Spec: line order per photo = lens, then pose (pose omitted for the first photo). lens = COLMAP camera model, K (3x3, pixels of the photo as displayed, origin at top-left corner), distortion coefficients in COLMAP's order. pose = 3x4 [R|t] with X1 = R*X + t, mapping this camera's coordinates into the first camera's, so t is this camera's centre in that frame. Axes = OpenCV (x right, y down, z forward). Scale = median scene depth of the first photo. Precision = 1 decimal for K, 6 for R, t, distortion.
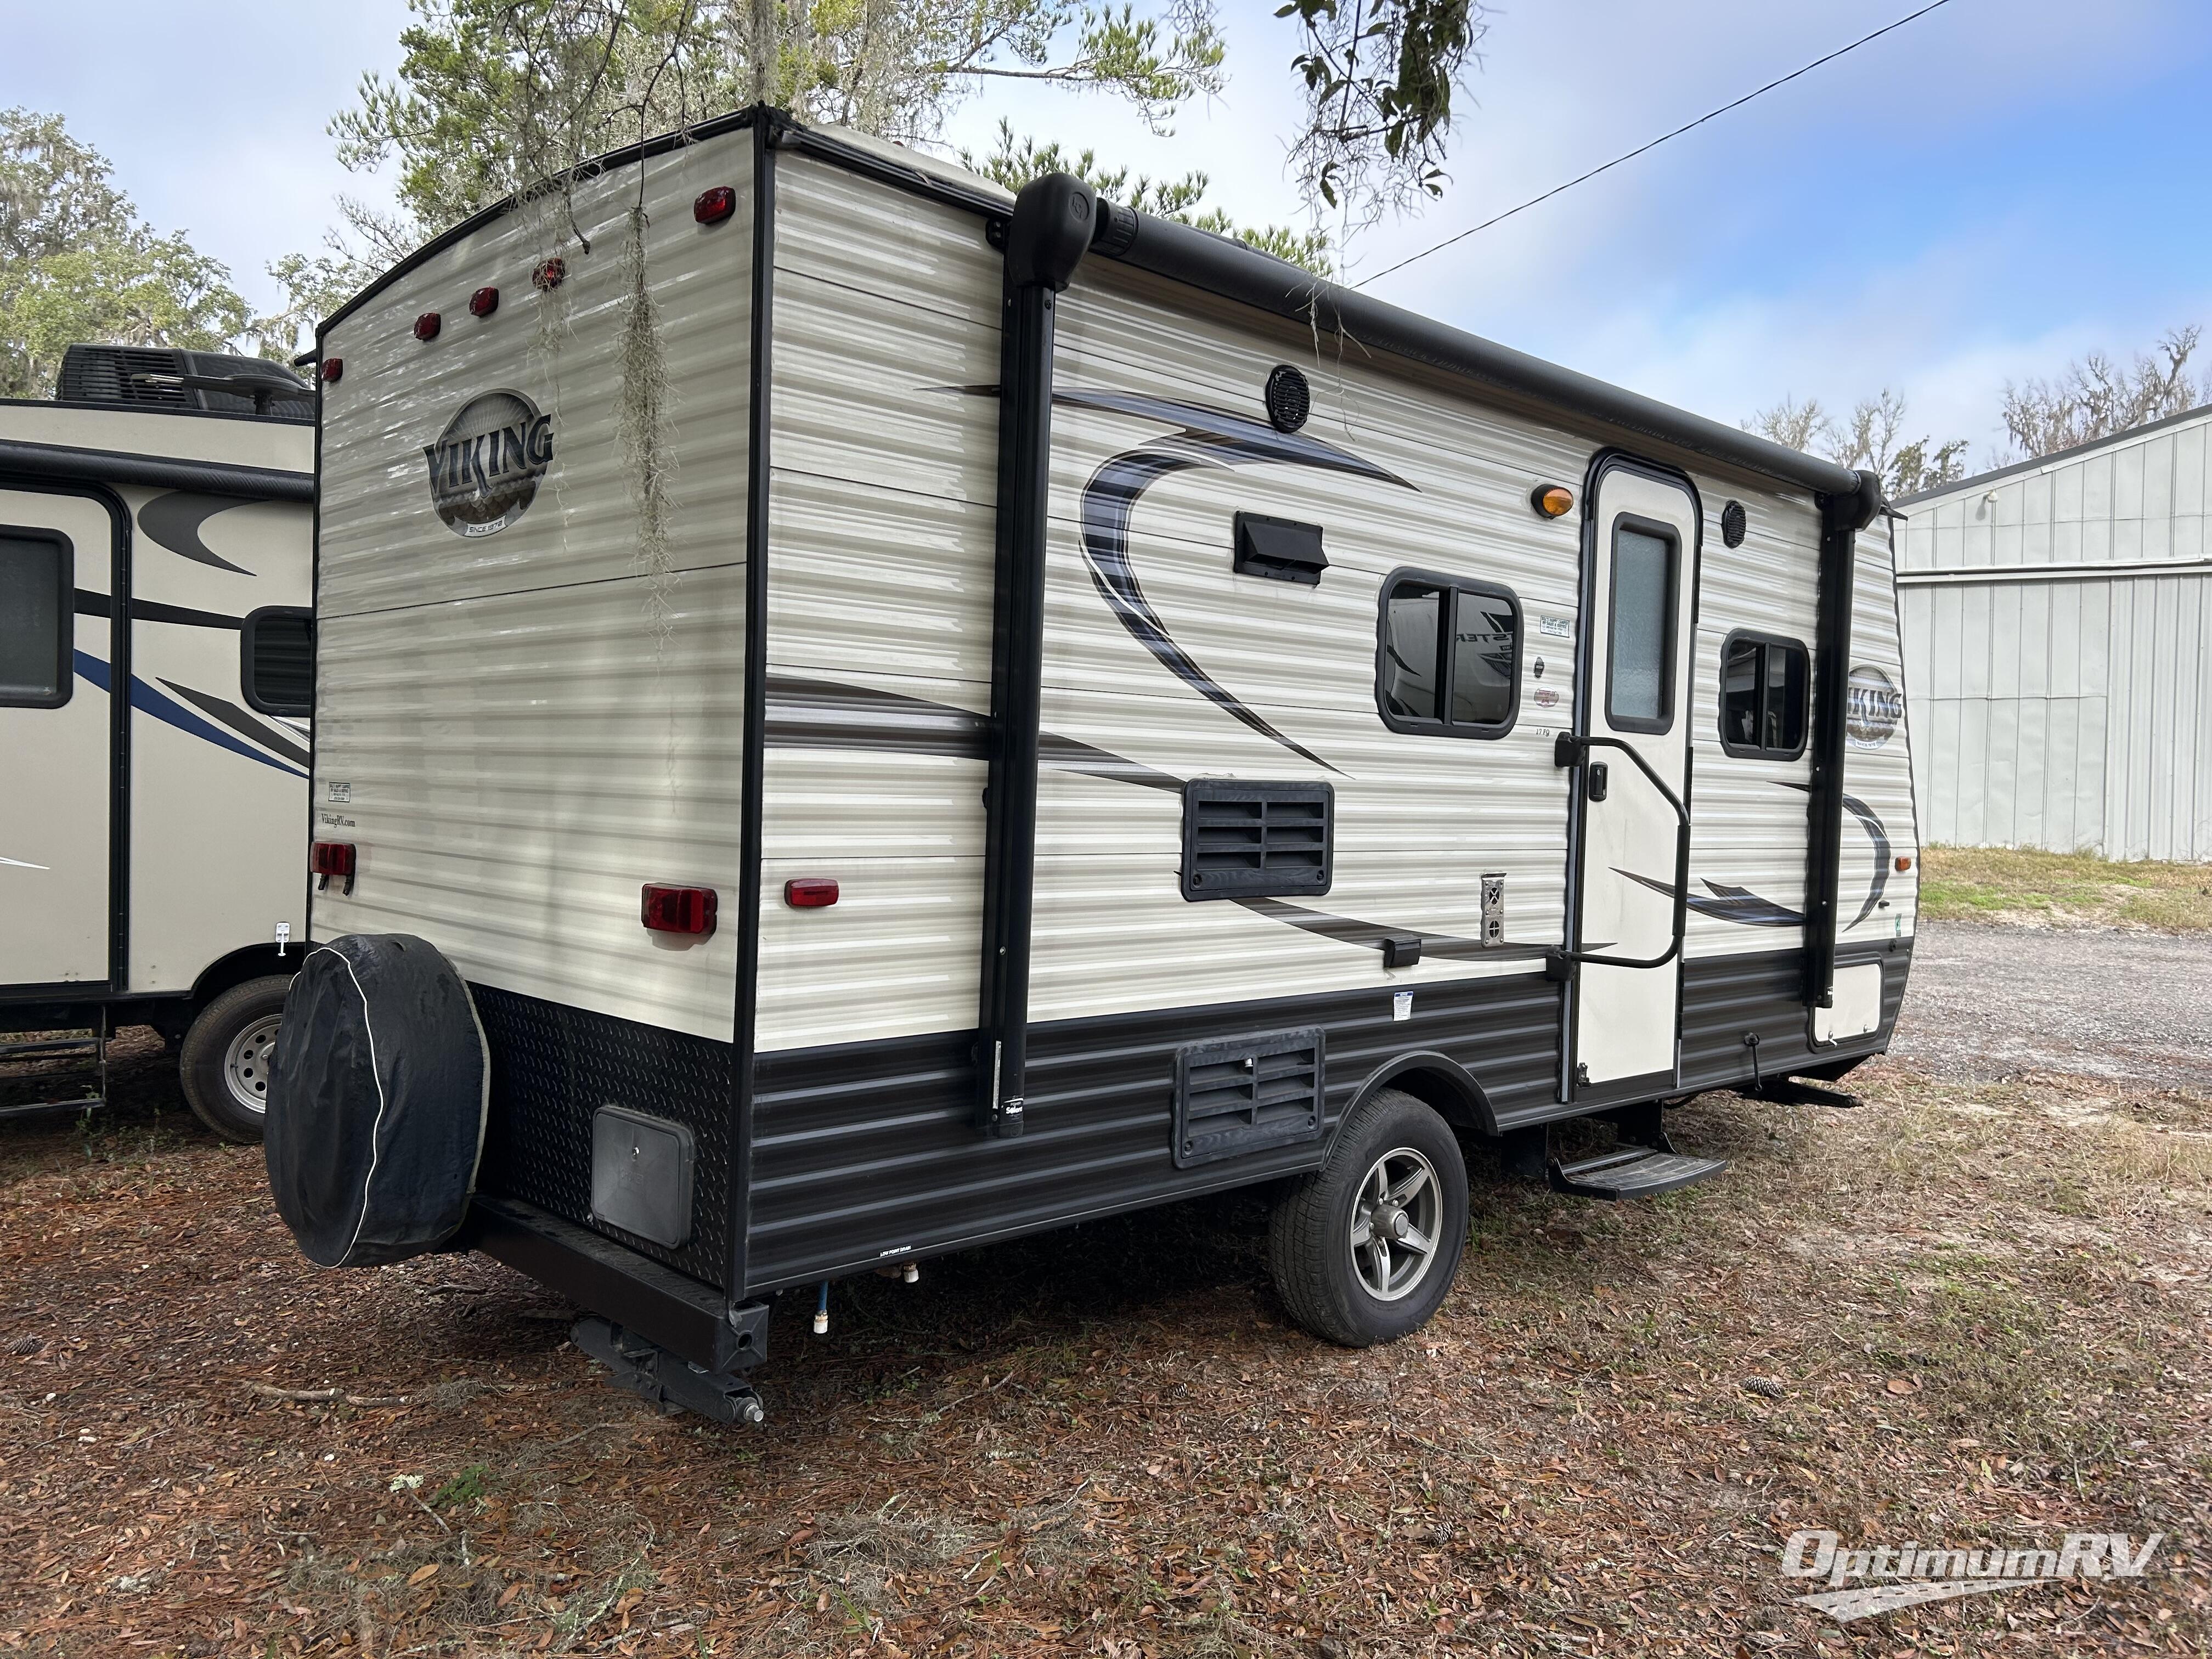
lens RADIAL K [[1694.4, 0, 1105.3], [0, 1694.4, 820.9], [0, 0, 1]] dist [0.009440, -0.005457]
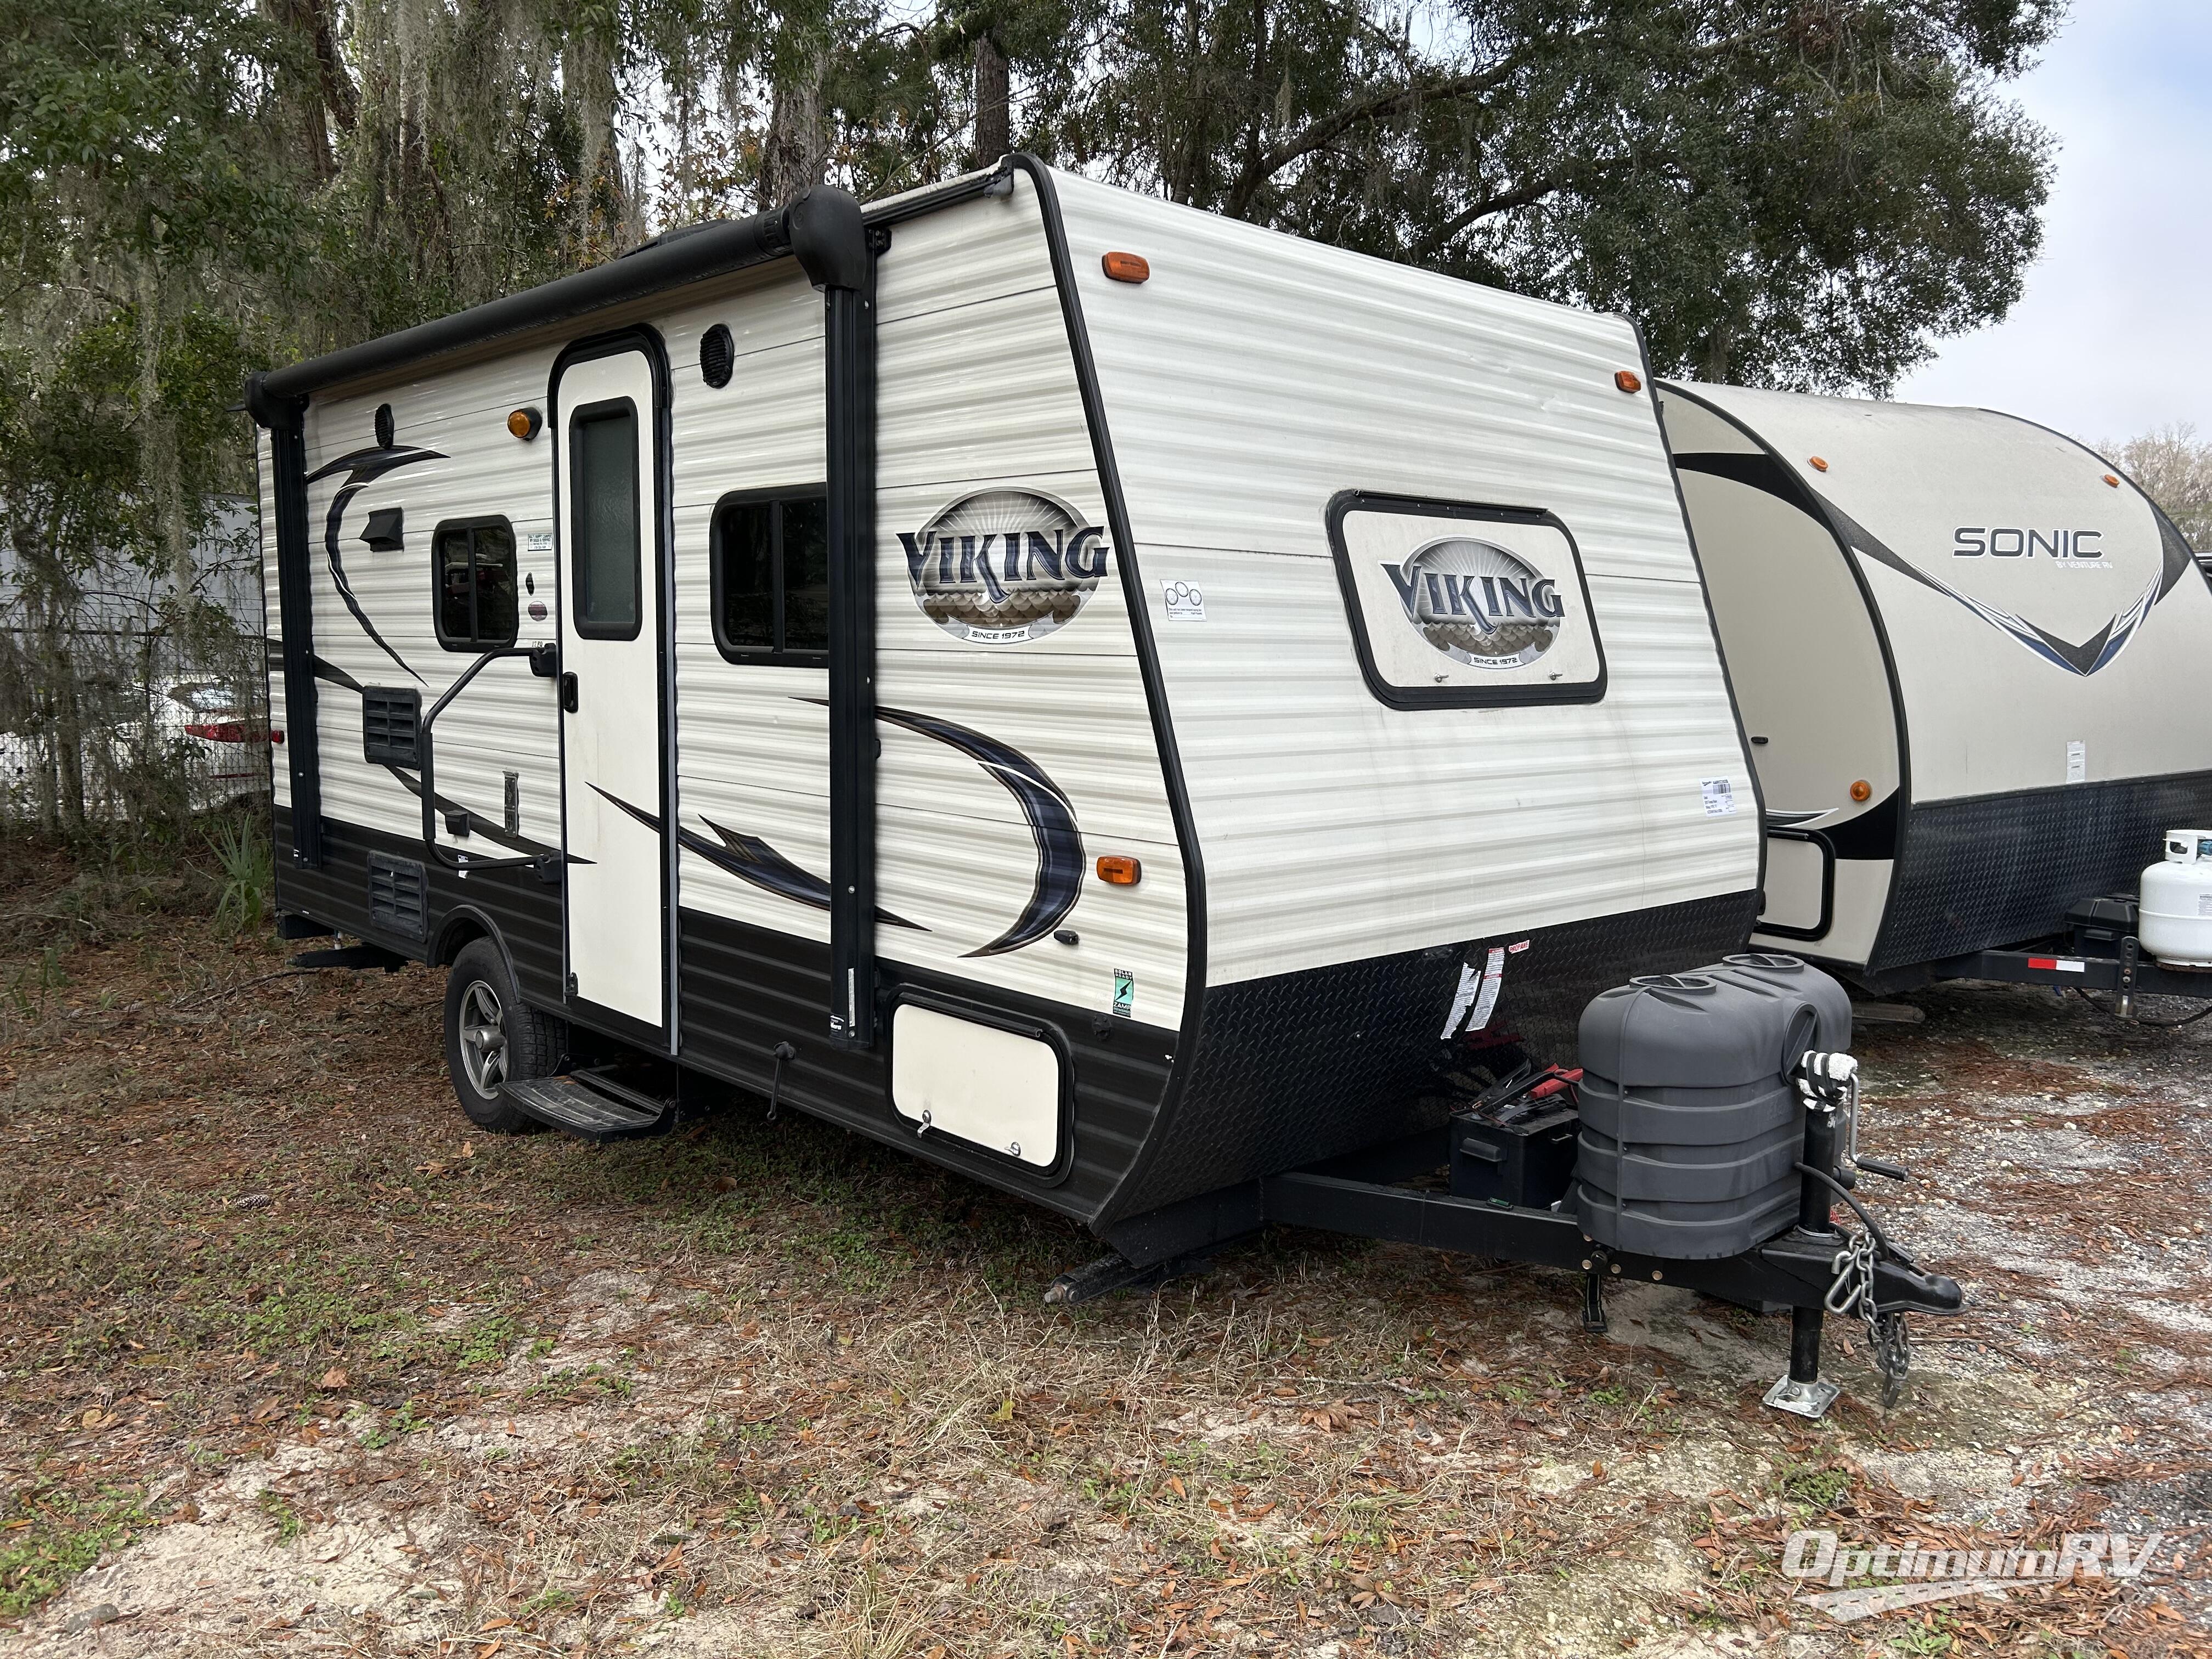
lens RADIAL K [[1694.4, 0, 1106.1], [0, 1694.4, 834.6], [0, 0, 1]] dist [0.009440, -0.005457]
pose [[-0.012813, 0.083142, -0.996455, 1.178409], [-0.037268, 0.995805, 0.083567, -0.032055], [0.999223, 0.038207, -0.009661, 1.223679]]
